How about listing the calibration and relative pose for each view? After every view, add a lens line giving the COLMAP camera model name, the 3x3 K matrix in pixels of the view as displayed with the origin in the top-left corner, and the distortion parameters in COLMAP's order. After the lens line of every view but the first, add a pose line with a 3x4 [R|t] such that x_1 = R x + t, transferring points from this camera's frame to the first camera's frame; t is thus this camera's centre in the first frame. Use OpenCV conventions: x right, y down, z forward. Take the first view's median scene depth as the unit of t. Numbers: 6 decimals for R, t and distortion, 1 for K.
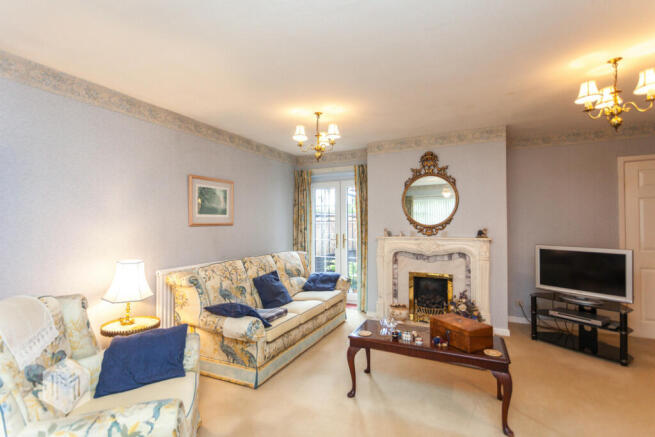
lens RADIAL K [[317.3, 0, 328.2], [0, 317.3, 221.1], [0, 0, 1]] dist [0.013567, 0.000215]
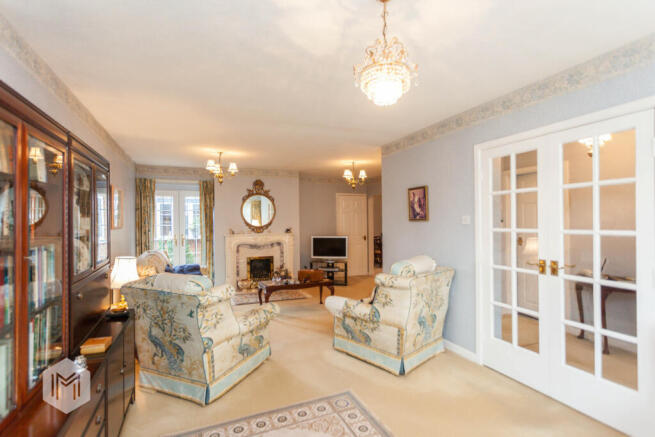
lens RADIAL K [[317.3, 0, 325.9], [0, 317.3, 218.3], [0, 0, 1]] dist [0.013567, 0.000215]
pose [[0.635604, 0.005008, 0.771999, -0.698743], [-0.002891, 0.999987, -0.004106, -0.022138], [-0.772010, 0.000378, 0.635611, -0.261855]]
